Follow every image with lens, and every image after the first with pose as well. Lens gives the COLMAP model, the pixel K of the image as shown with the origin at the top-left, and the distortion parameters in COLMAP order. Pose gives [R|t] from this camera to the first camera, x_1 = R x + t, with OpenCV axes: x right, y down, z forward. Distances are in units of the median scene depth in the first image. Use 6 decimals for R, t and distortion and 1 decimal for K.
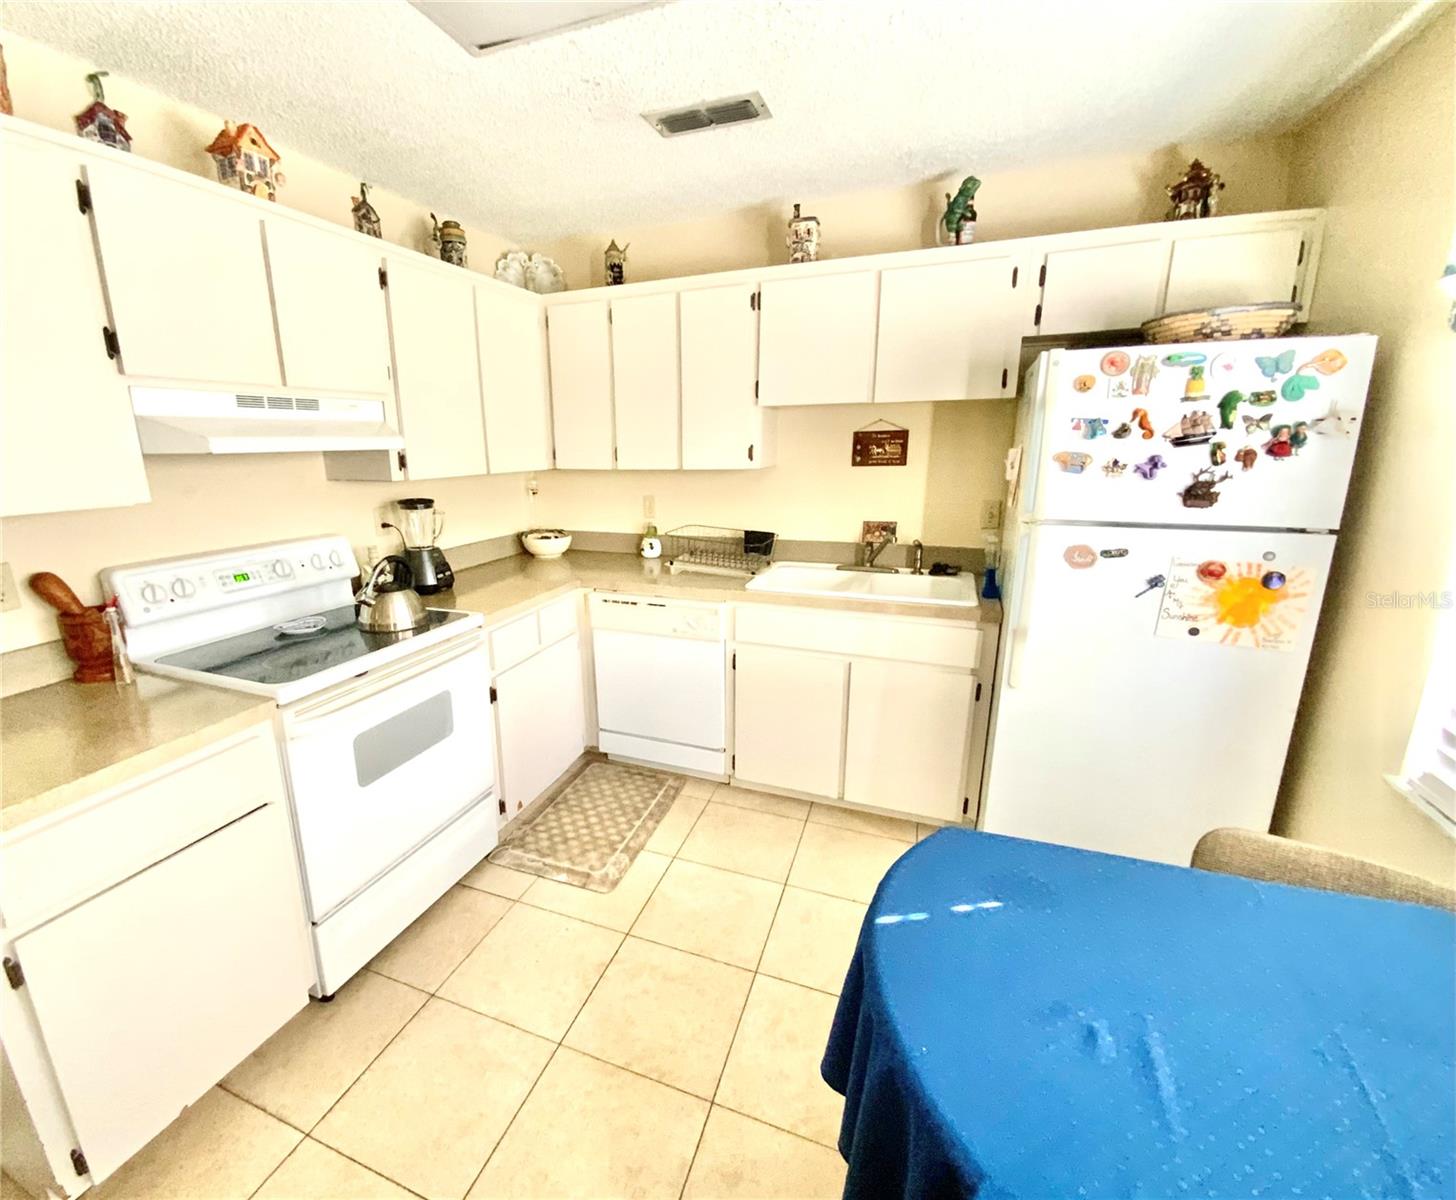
lens RADIAL K [[644.8, 0, 649.2], [0, 644.8, 602.0], [0, 0, 1]] dist [-0.009246, -0.004962]
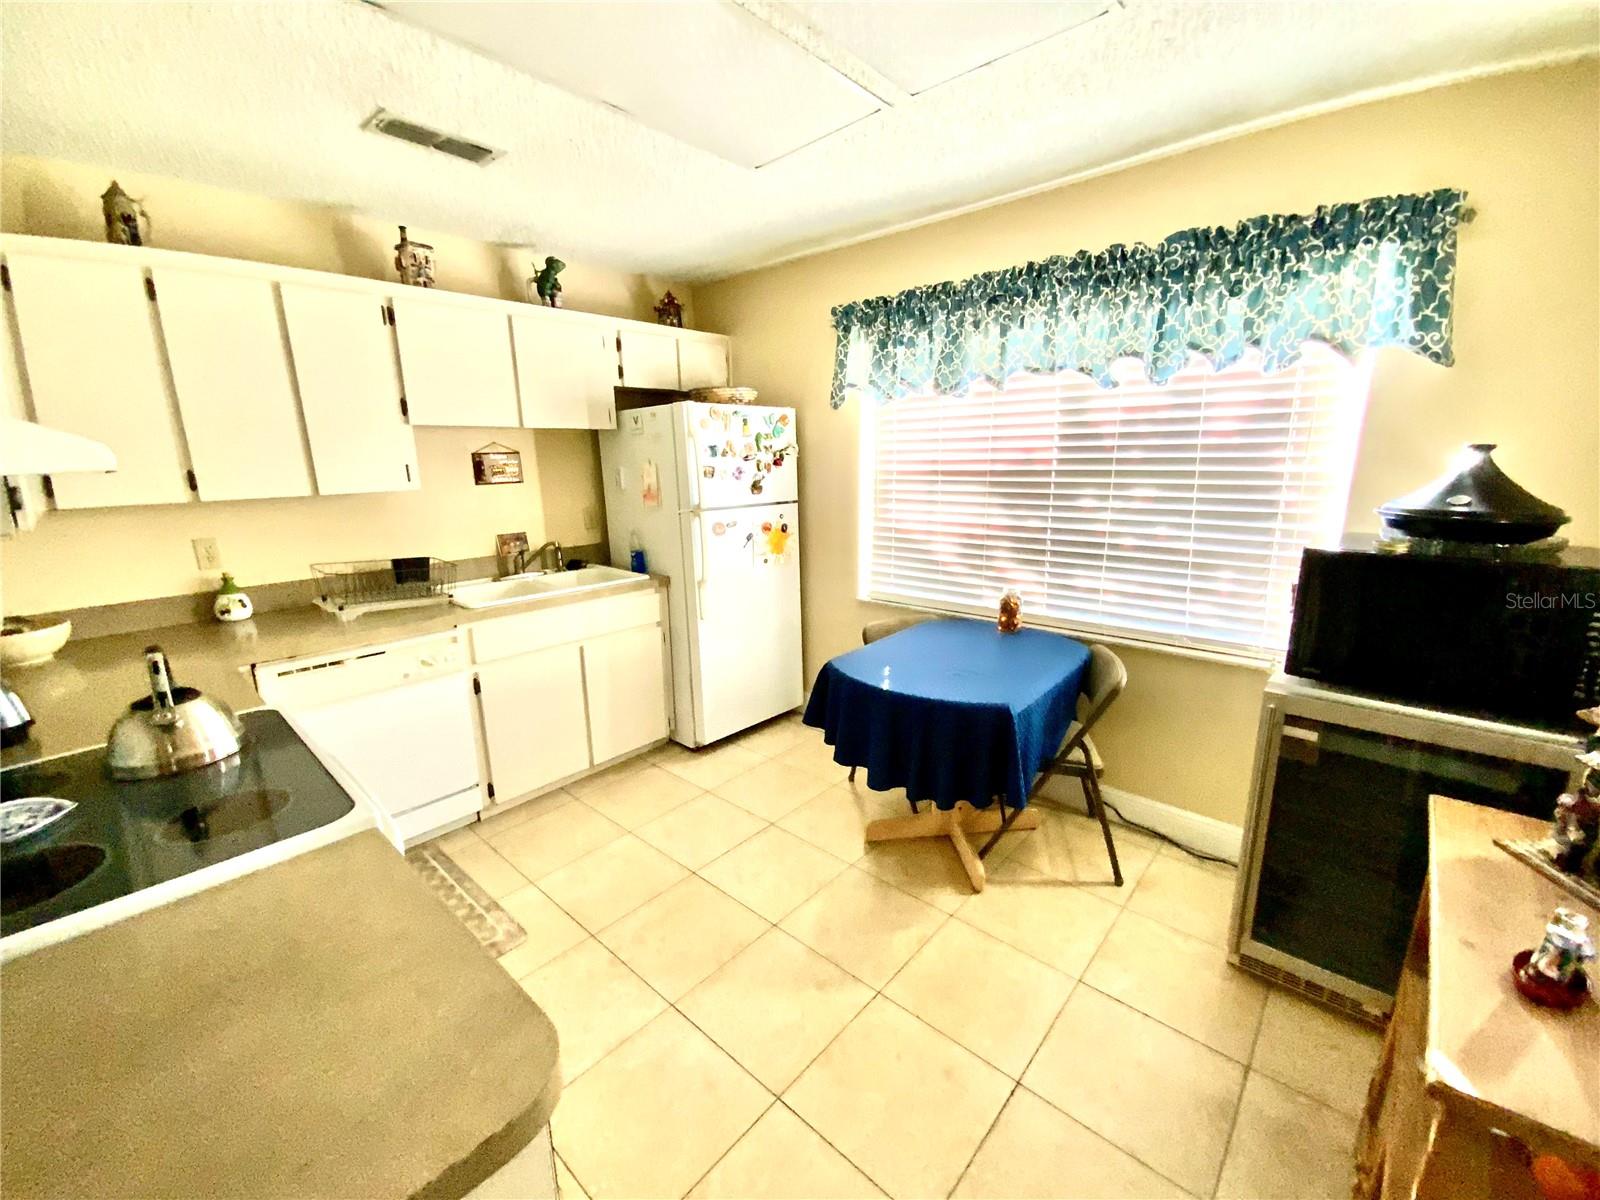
lens RADIAL K [[644.4, 0, 803.1], [0, 644.4, 589.5], [0, 0, 1]] dist [-0.011399, -0.001250]
pose [[0.318352, -0.183485, 0.930046, -0.621646], [0.238289, 0.965077, 0.108831, -0.038000], [-0.917535, 0.186973, 0.350957, 0.197222]]
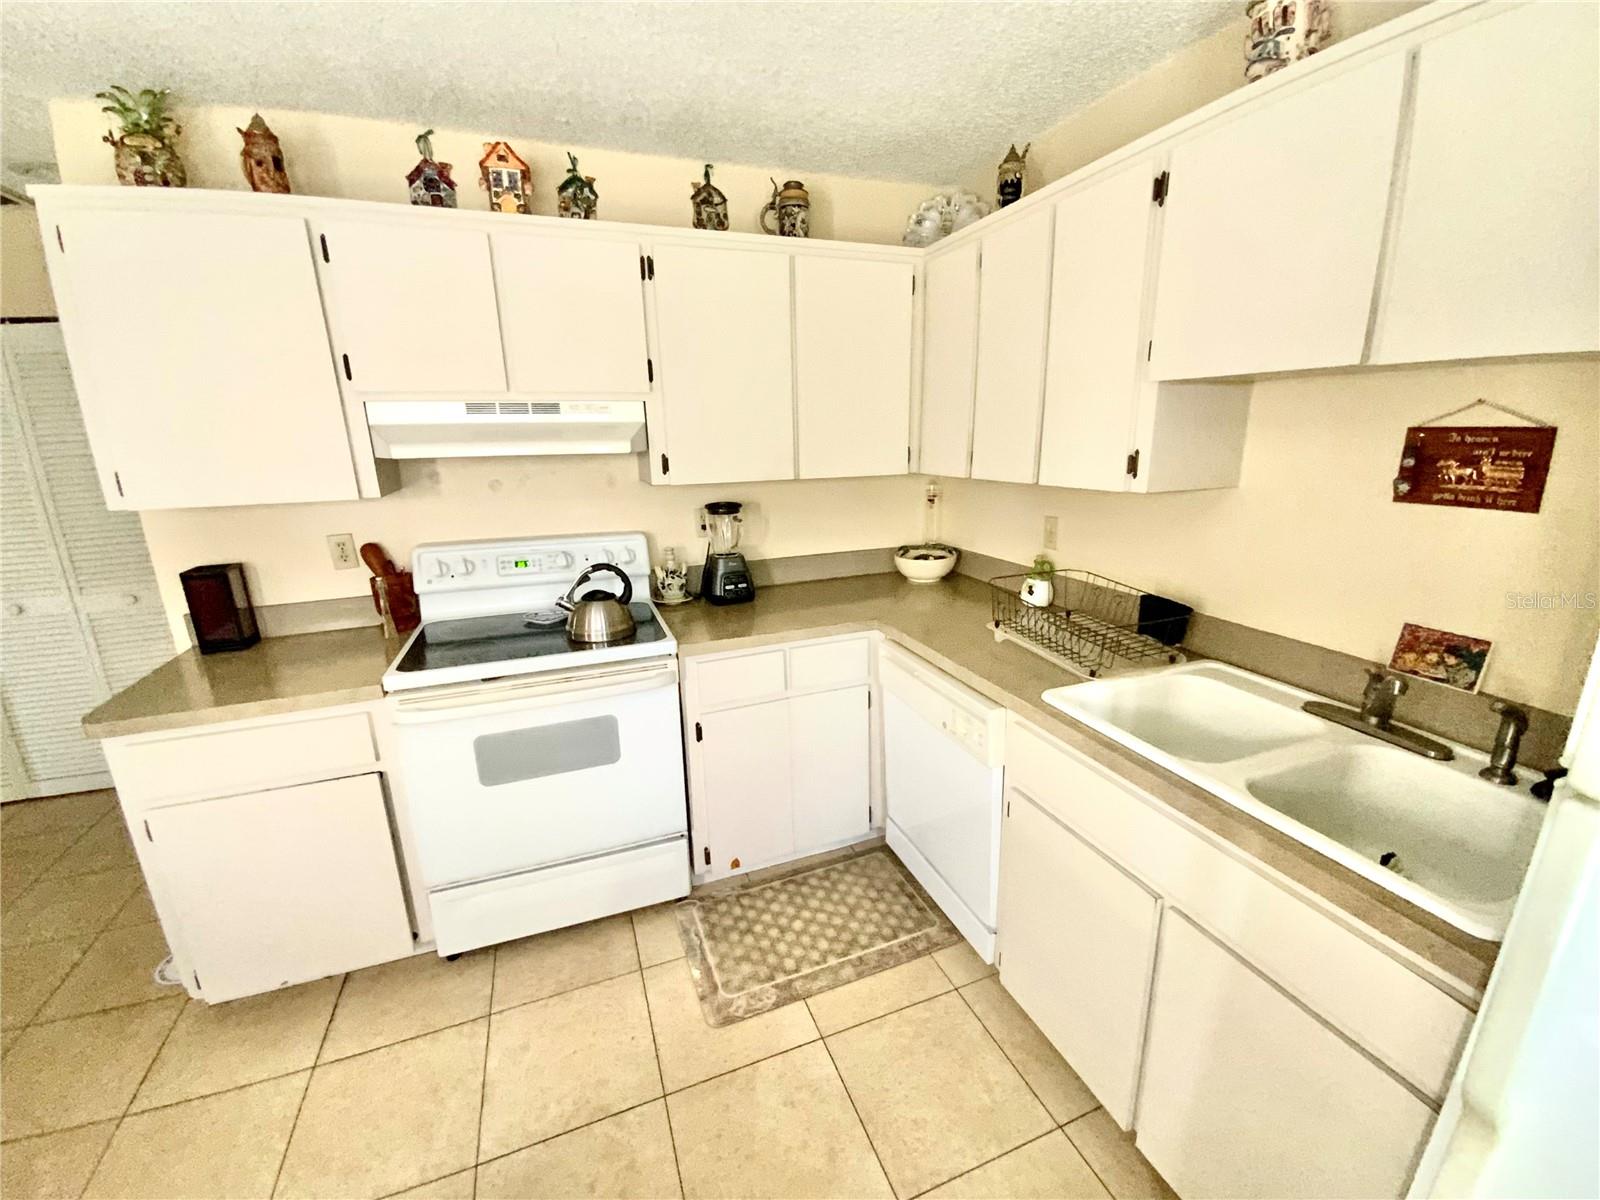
lens RADIAL K [[644.4, 0, 795.3], [0, 644.4, 601.8], [0, 0, 1]] dist [-0.011399, -0.001250]
pose [[0.694828, 0.184986, -0.694978, 0.407585], [-0.166830, 0.981452, 0.094443, -0.131337], [0.699559, 0.050322, 0.712801, 0.441254]]
